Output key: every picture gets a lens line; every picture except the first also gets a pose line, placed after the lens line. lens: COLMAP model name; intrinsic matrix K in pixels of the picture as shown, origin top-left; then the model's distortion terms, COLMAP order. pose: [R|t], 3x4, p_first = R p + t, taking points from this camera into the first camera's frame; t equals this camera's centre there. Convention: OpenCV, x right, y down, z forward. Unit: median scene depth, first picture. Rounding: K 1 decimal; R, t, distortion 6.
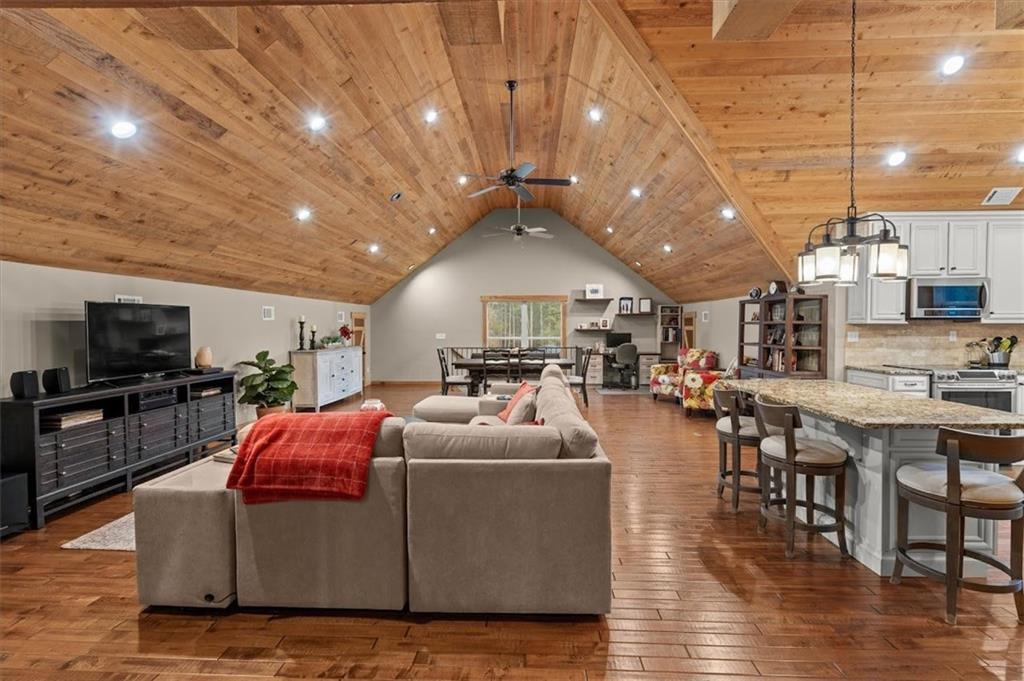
lens RADIAL K [[473.5, 0, 509.9], [0, 473.5, 336.3], [0, 0, 1]] dist [0.001957, 0.000448]
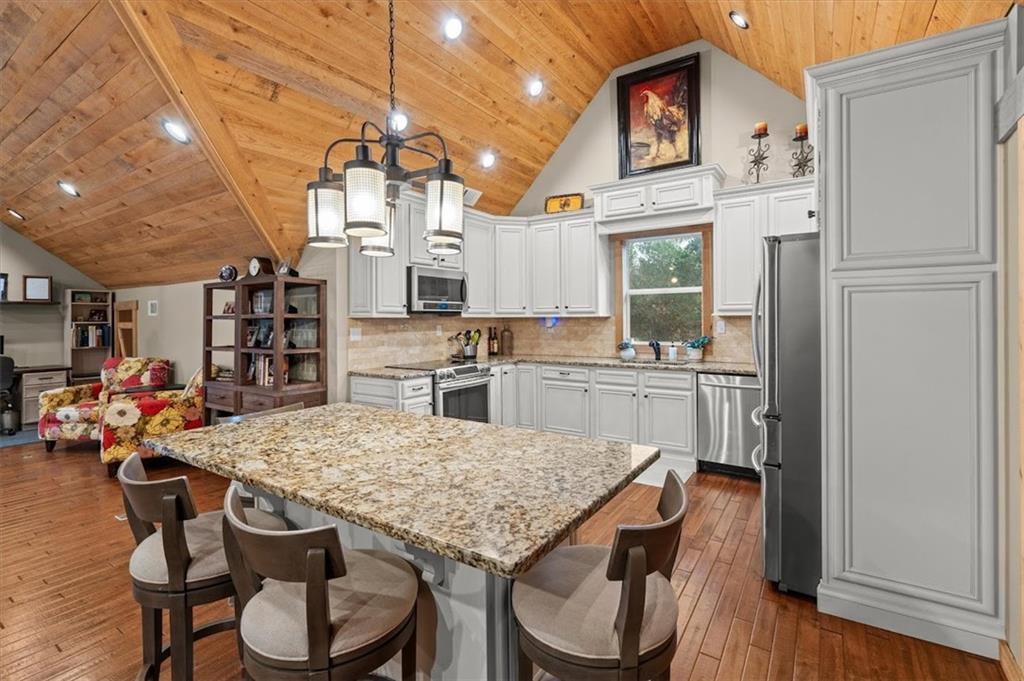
lens RADIAL K [[473.5, 0, 517.5], [0, 473.5, 317.2], [0, 0, 1]] dist [0.001957, 0.000448]
pose [[0.522243, 0.001393, 0.852796, 0.184500], [0.025060, 0.999542, -0.016979, -0.007167], [-0.852428, 0.030238, 0.521969, 0.348529]]
